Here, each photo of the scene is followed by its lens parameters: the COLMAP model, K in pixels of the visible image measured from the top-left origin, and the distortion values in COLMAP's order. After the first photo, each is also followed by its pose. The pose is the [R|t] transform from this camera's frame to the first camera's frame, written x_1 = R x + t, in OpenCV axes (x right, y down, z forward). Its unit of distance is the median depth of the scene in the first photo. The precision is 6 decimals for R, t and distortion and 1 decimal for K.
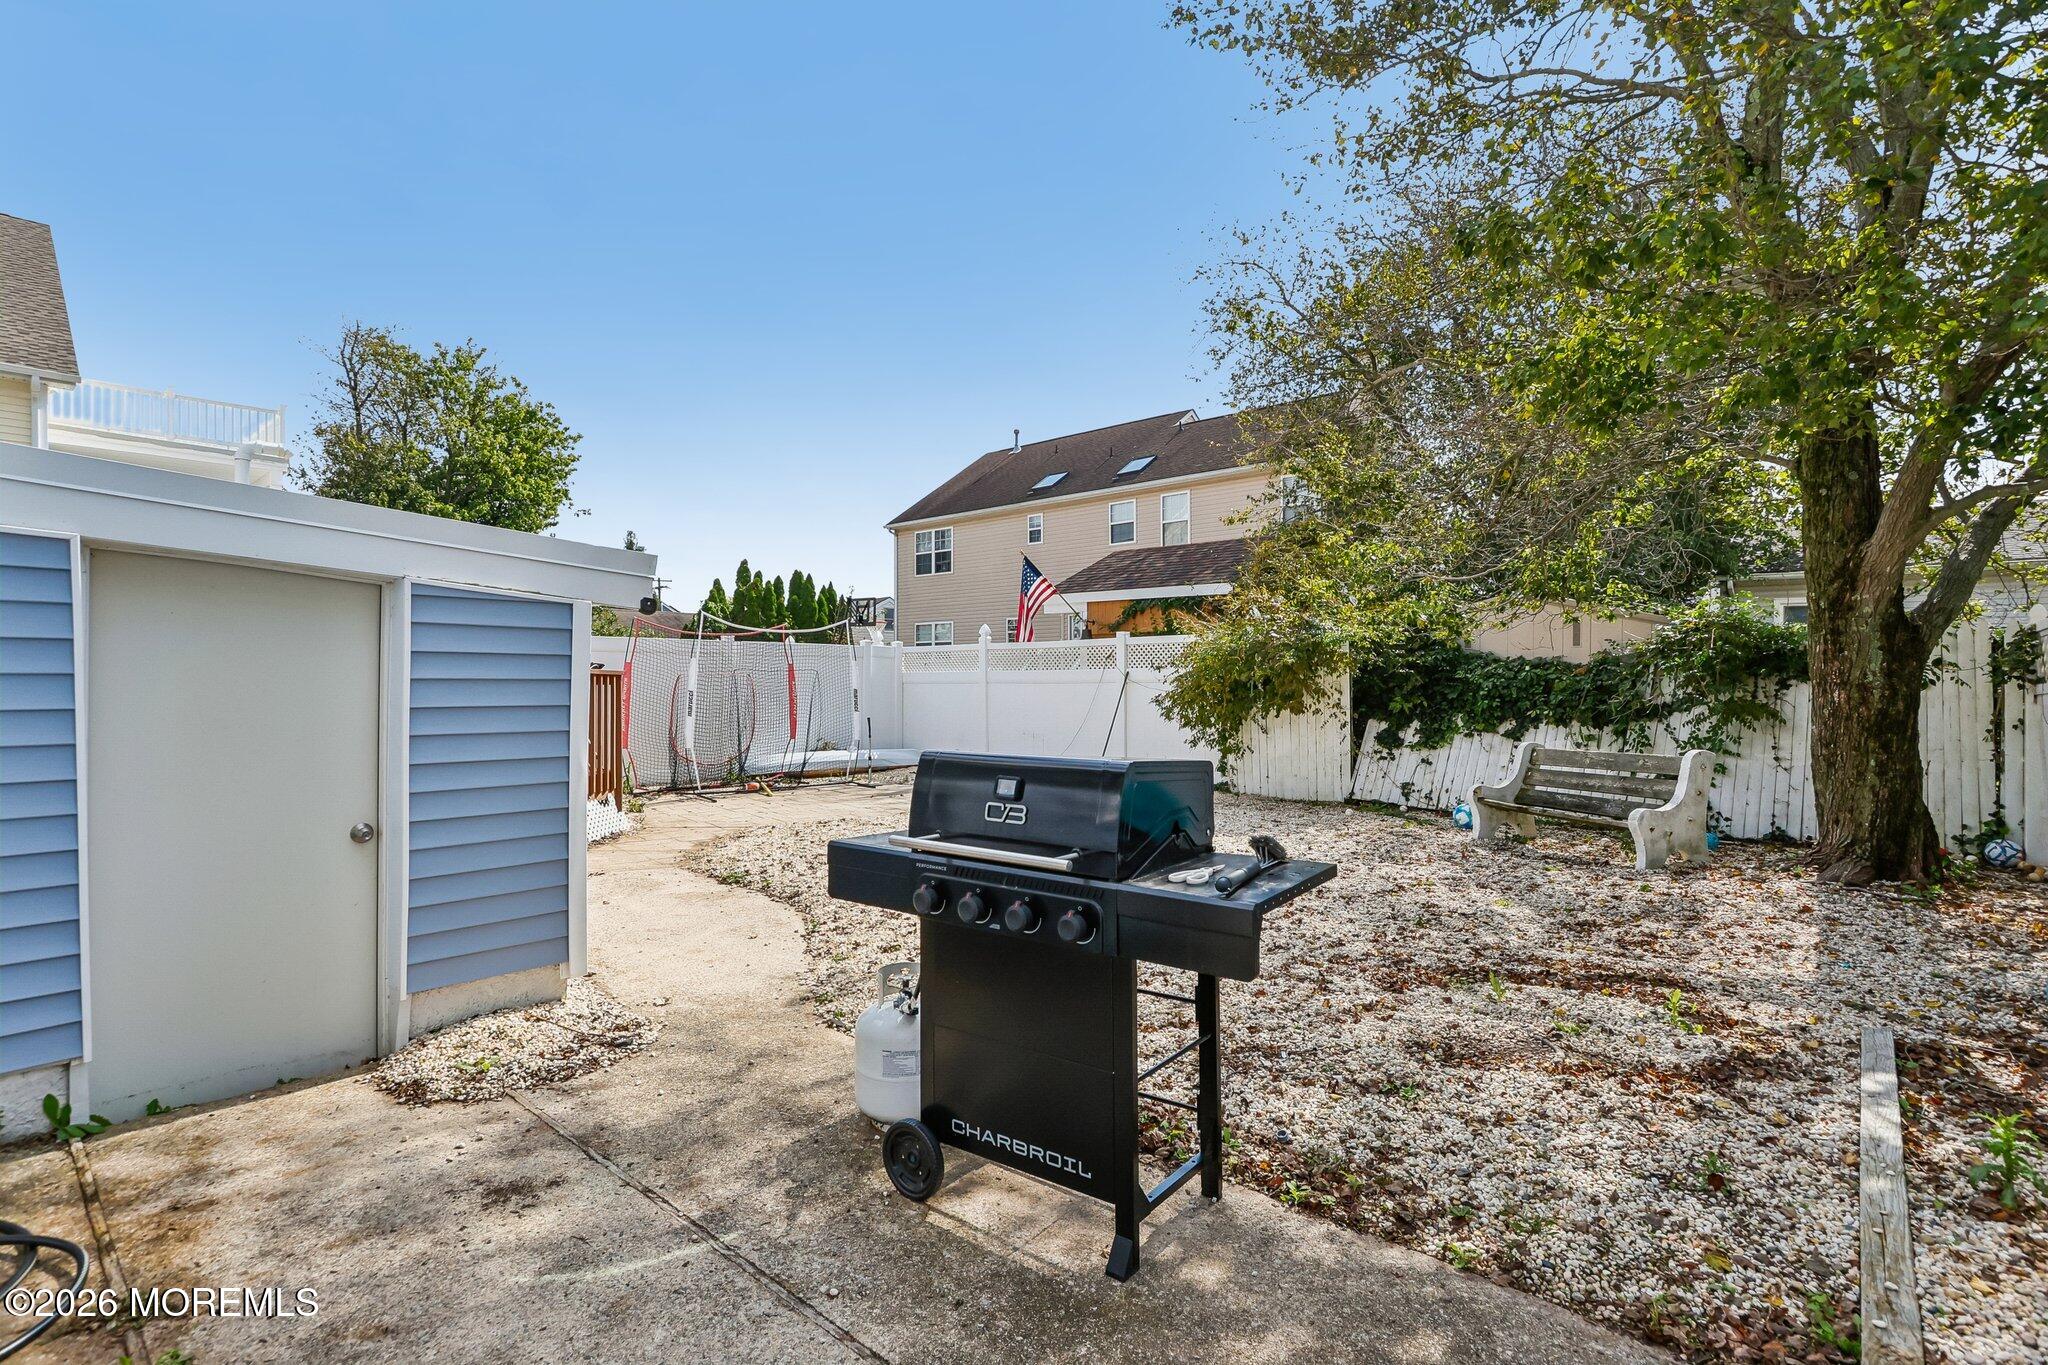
lens RADIAL K [[948.6, 0, 1016.9], [0, 948.6, 692.4], [0, 0, 1]] dist [-0.003648, 0.003891]
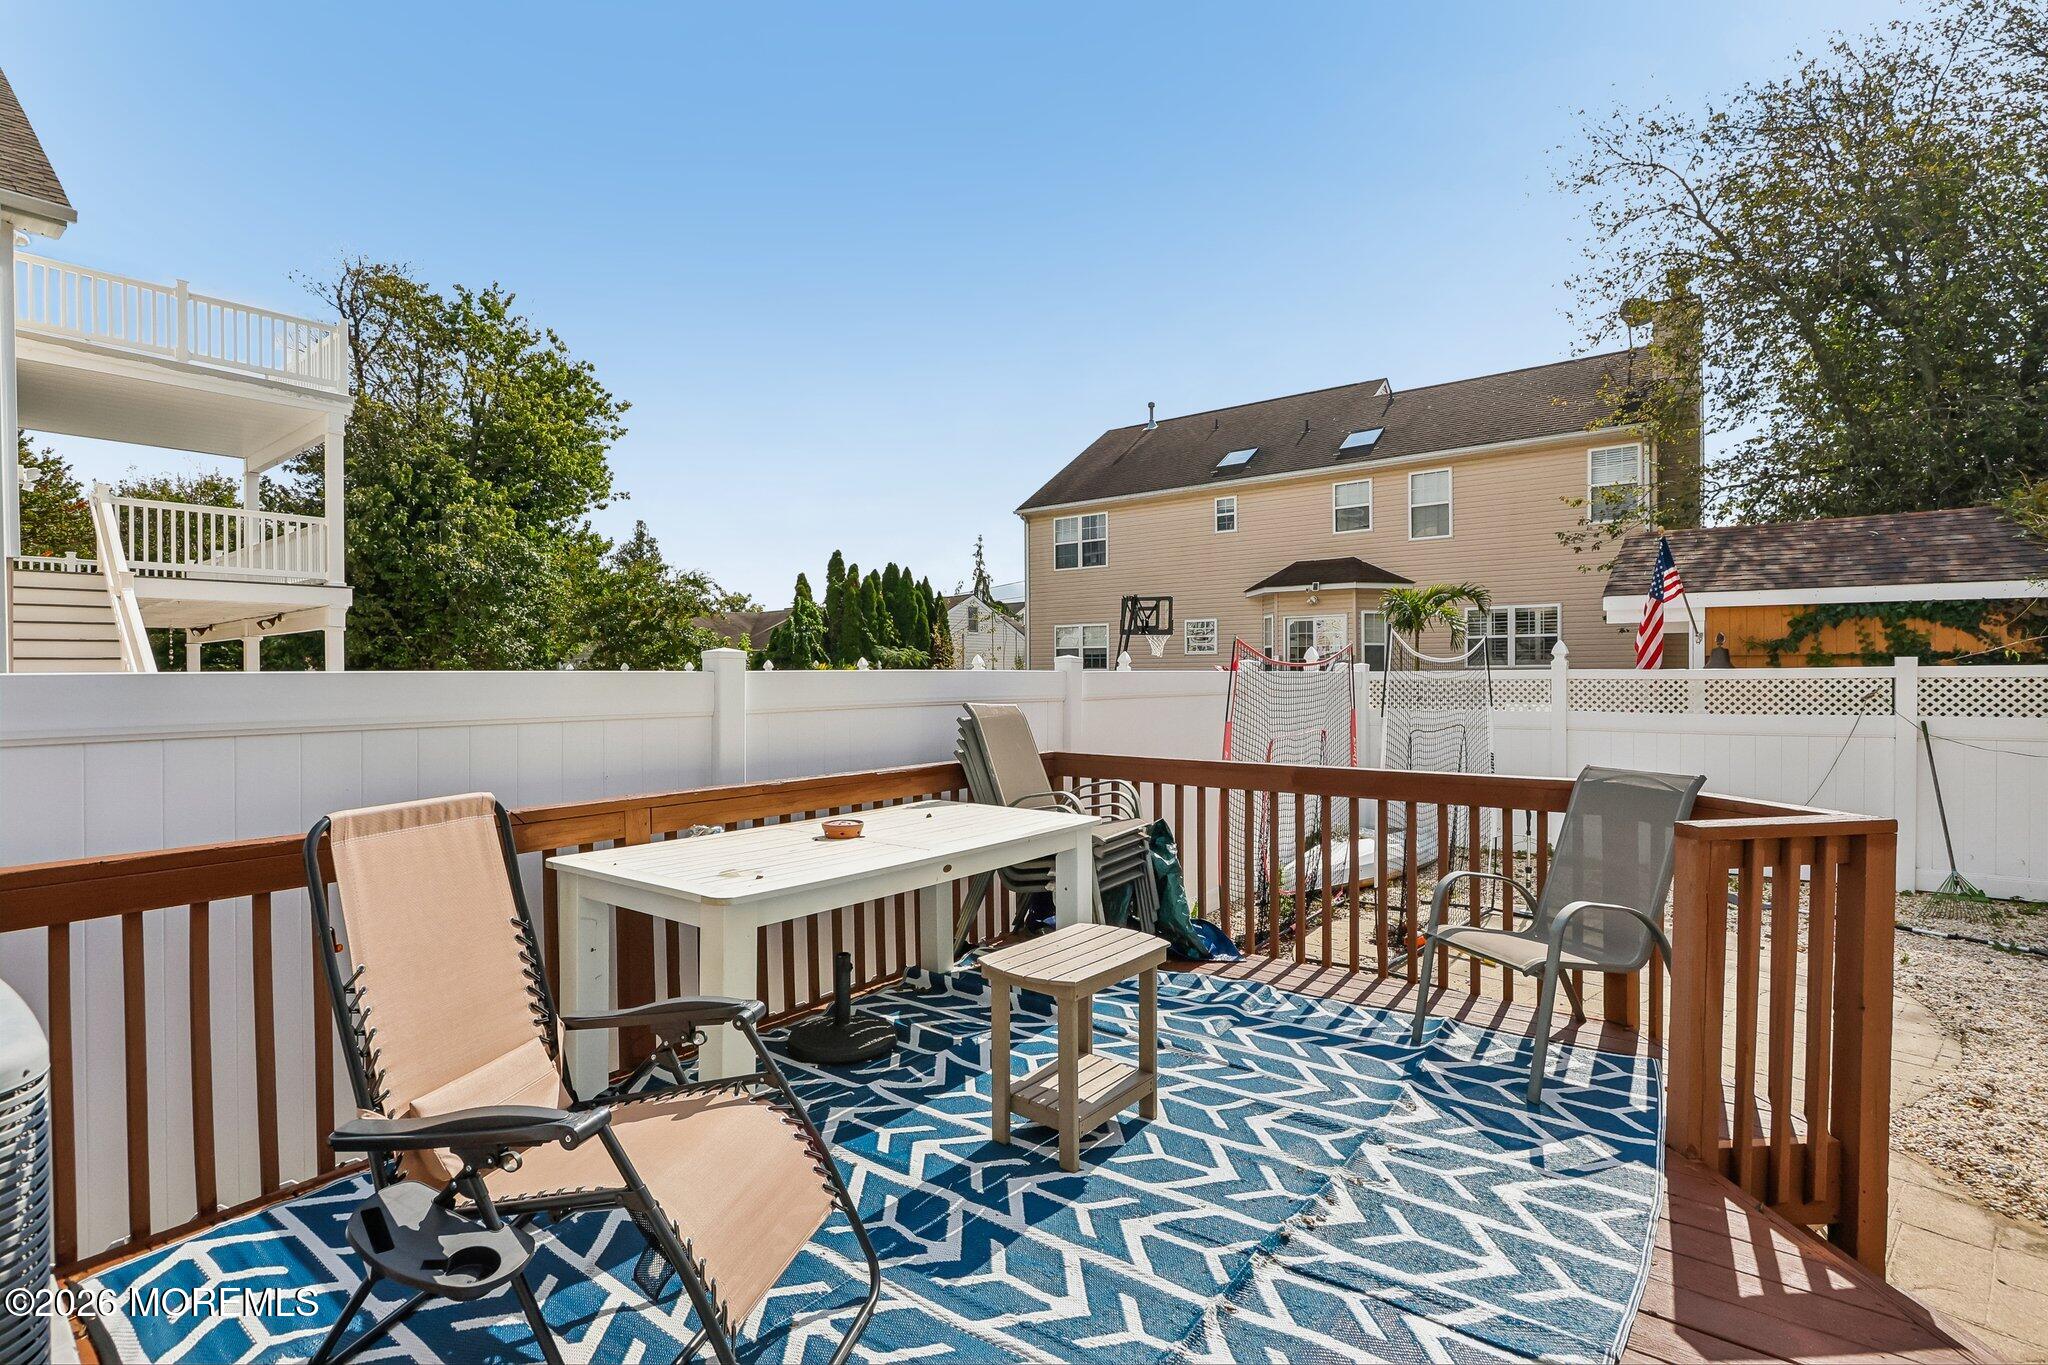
lens RADIAL K [[948.6, 0, 1024.5], [0, 948.6, 688.3], [0, 0, 1]] dist [-0.003648, 0.003891]
pose [[0.997722, -0.005421, 0.067240, -0.187864], [0.005439, 0.999985, -0.000076, -0.017082], [-0.067238, 0.000442, 0.997737, 0.152716]]
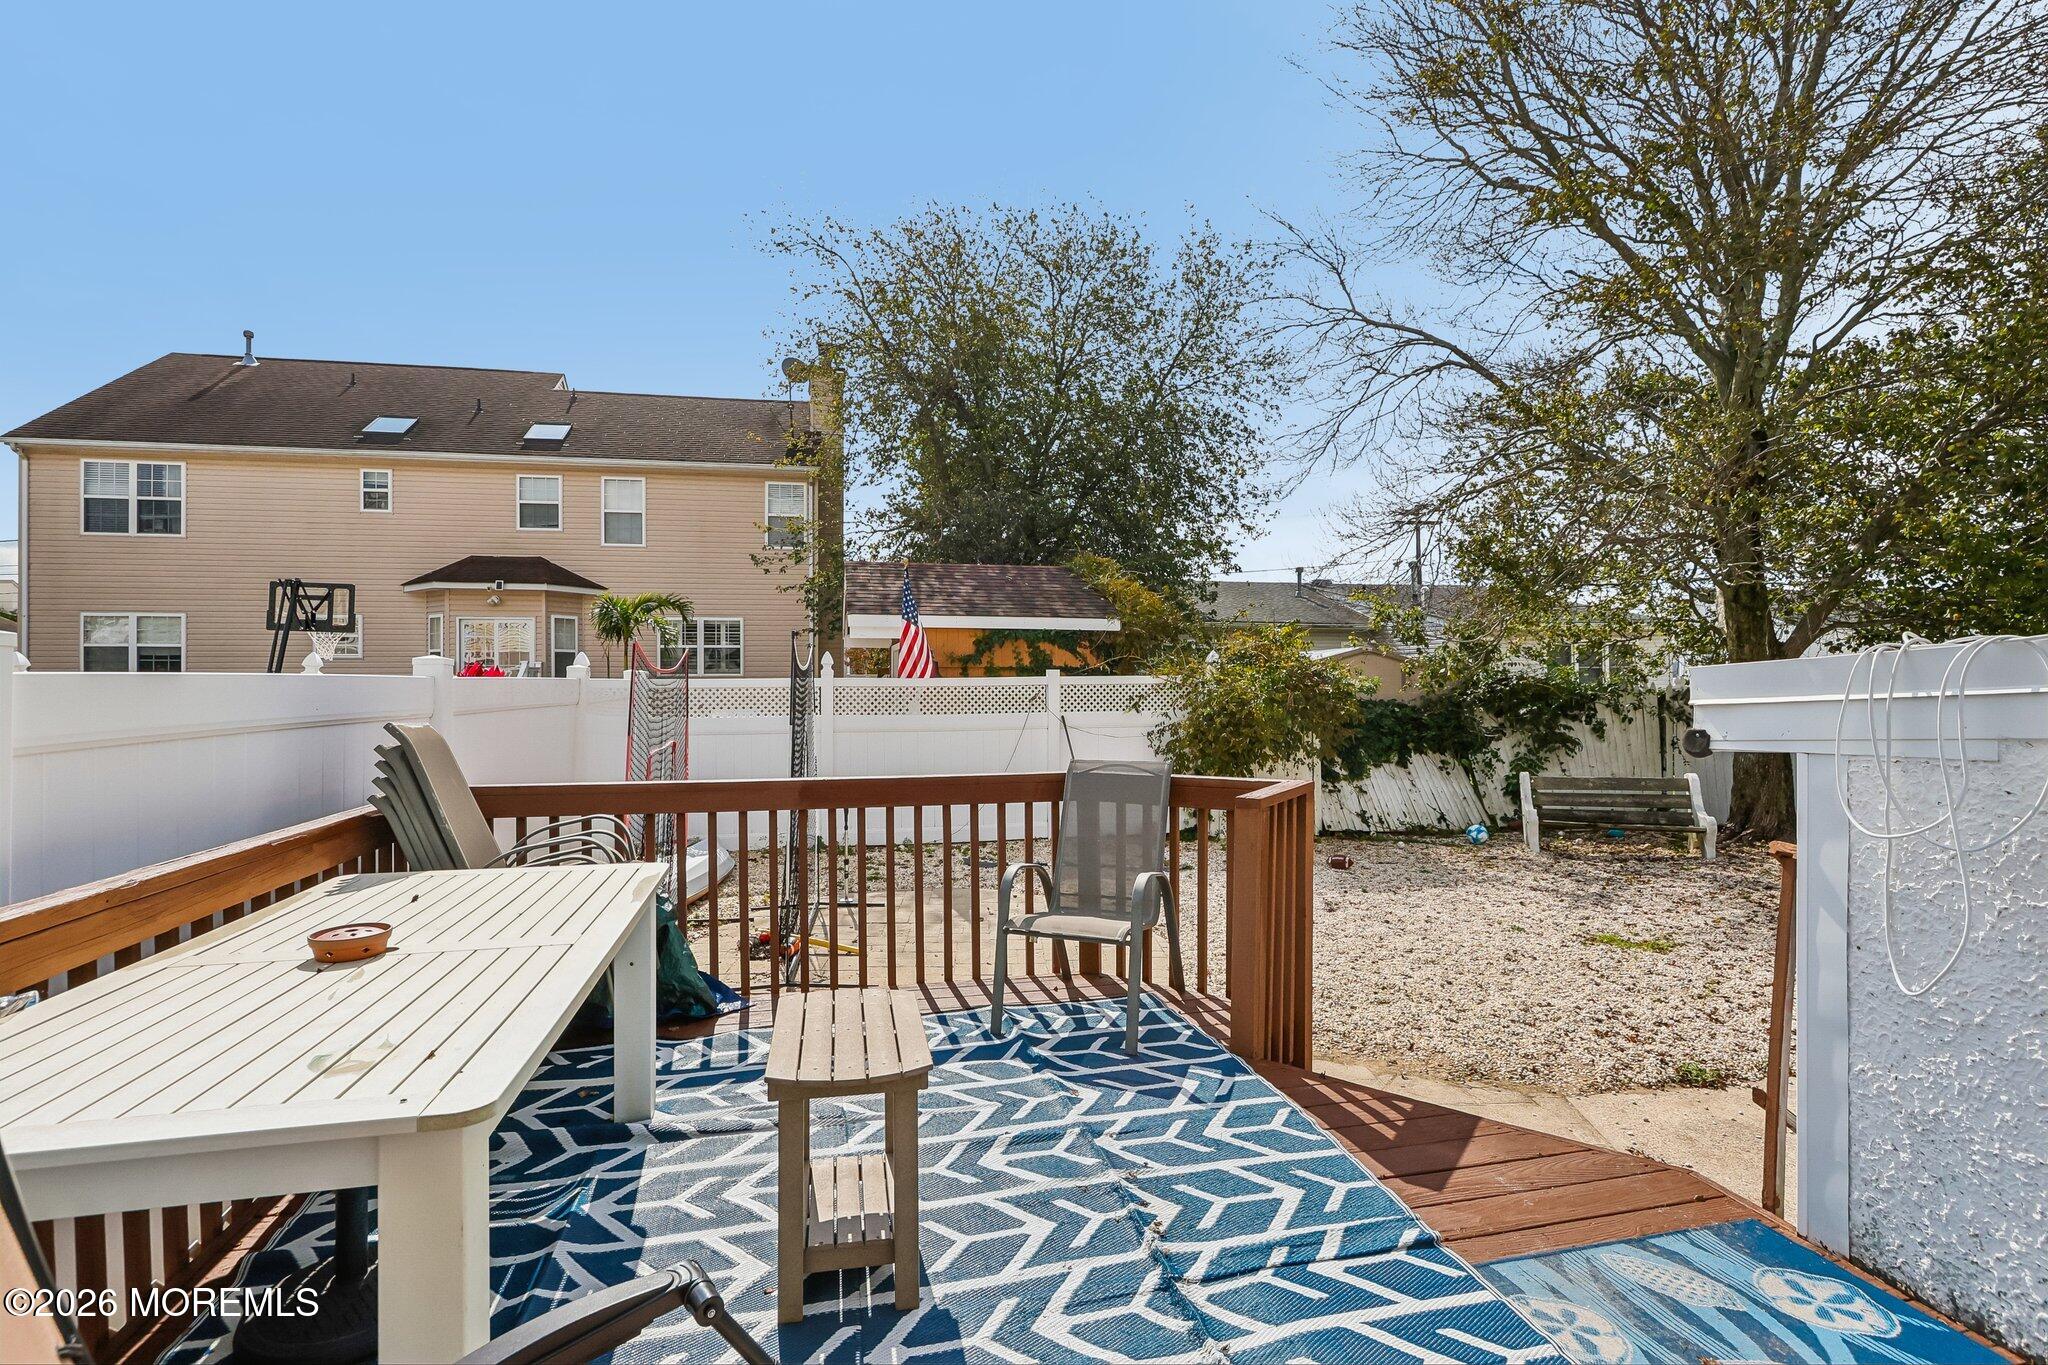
lens RADIAL K [[948.6, 0, 1012.0], [0, 948.6, 673.3], [0, 0, 1]] dist [-0.003648, 0.003891]
pose [[0.602815, 0.002585, 0.797877, -0.222911], [0.016025, 0.999754, -0.015346, -0.017573], [-0.797720, 0.022037, 0.602625, 0.185476]]
